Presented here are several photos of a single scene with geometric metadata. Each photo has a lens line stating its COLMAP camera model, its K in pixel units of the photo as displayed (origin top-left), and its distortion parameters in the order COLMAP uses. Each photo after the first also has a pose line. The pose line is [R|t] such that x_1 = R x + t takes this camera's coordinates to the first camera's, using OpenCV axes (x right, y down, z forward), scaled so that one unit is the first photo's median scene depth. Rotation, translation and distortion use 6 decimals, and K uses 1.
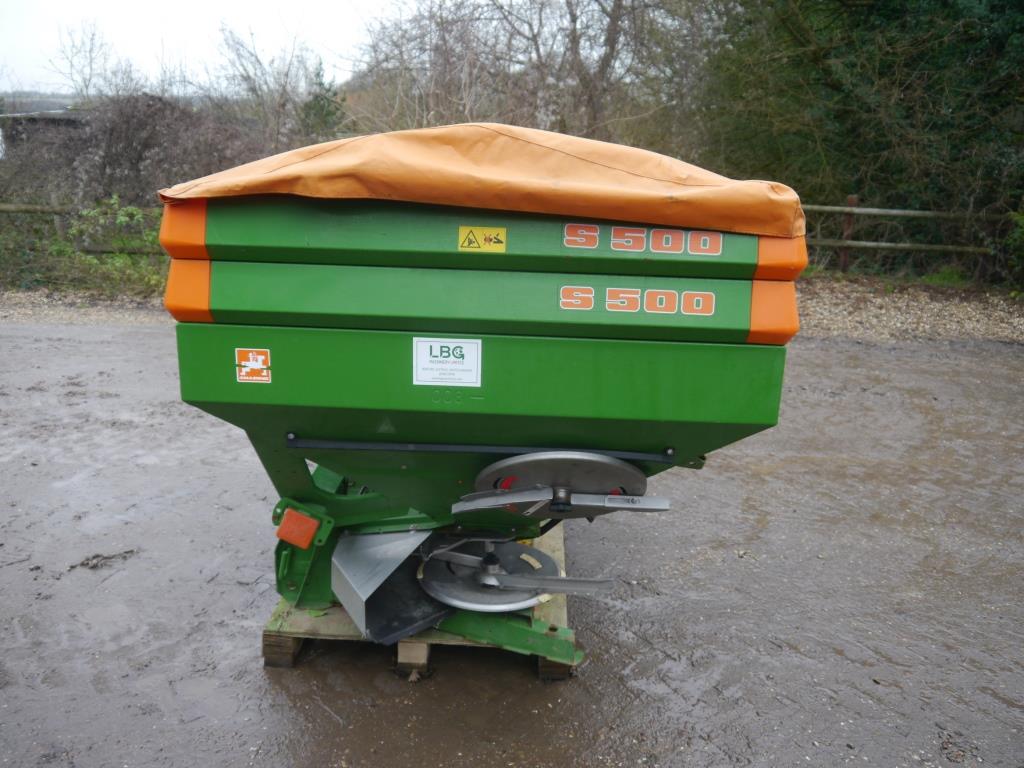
lens RADIAL K [[873.0, 0, 512.0], [0, 873.0, 384.0], [0, 0, 1]] dist [-0.010868, -0.003141]
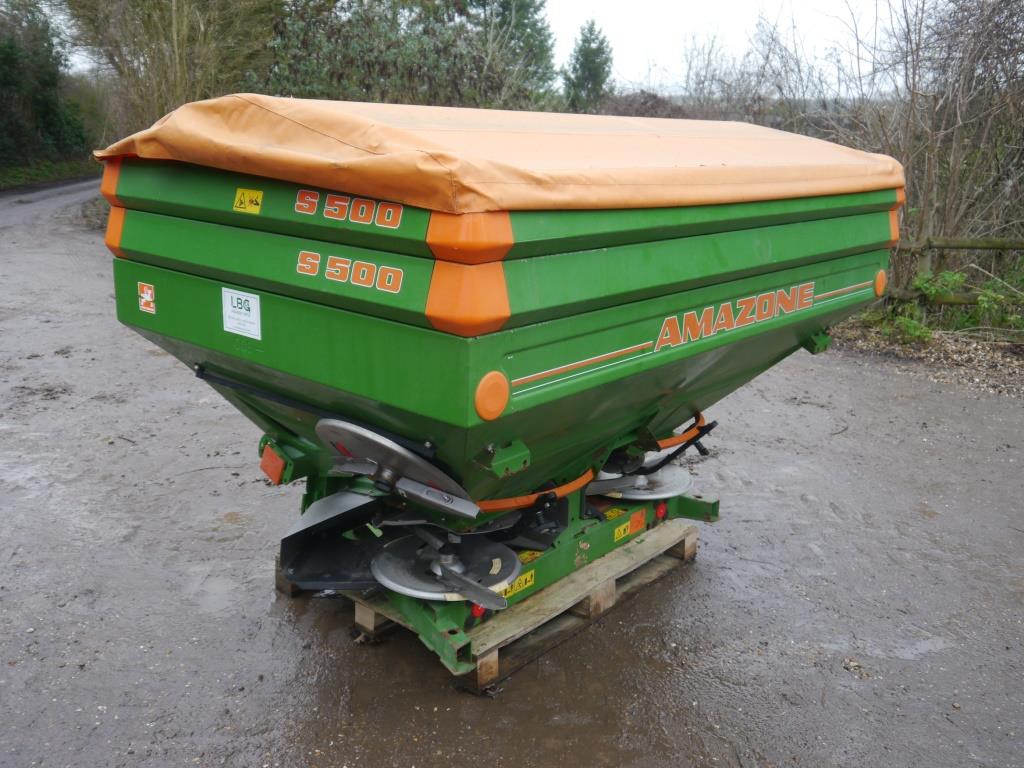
lens RADIAL K [[963.4, 0, 512.0], [0, 963.4, 384.0], [0, 0, 1]] dist [-0.023294, -0.011010]
pose [[0.786818, 0.163028, -0.595265, 0.789220], [-0.180980, 0.983029, 0.030008, -0.030461], [0.590054, 0.084120, 0.802969, 0.207566]]
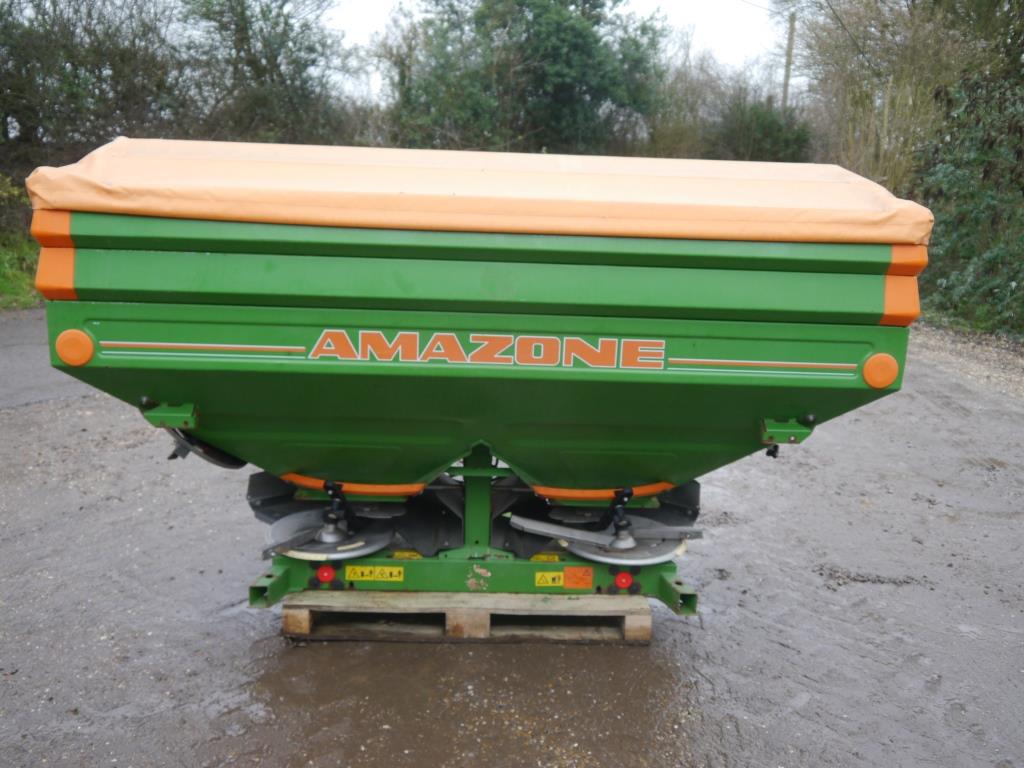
lens RADIAL K [[920.2, 0, 512.0], [0, 920.2, 384.0], [0, 0, 1]] dist [-0.002387, 0.001027]
pose [[0.059135, 0.202616, -0.977471, 1.341920], [-0.303406, 0.936509, 0.175769, -0.283338], [0.951025, 0.286177, 0.116855, 1.187619]]
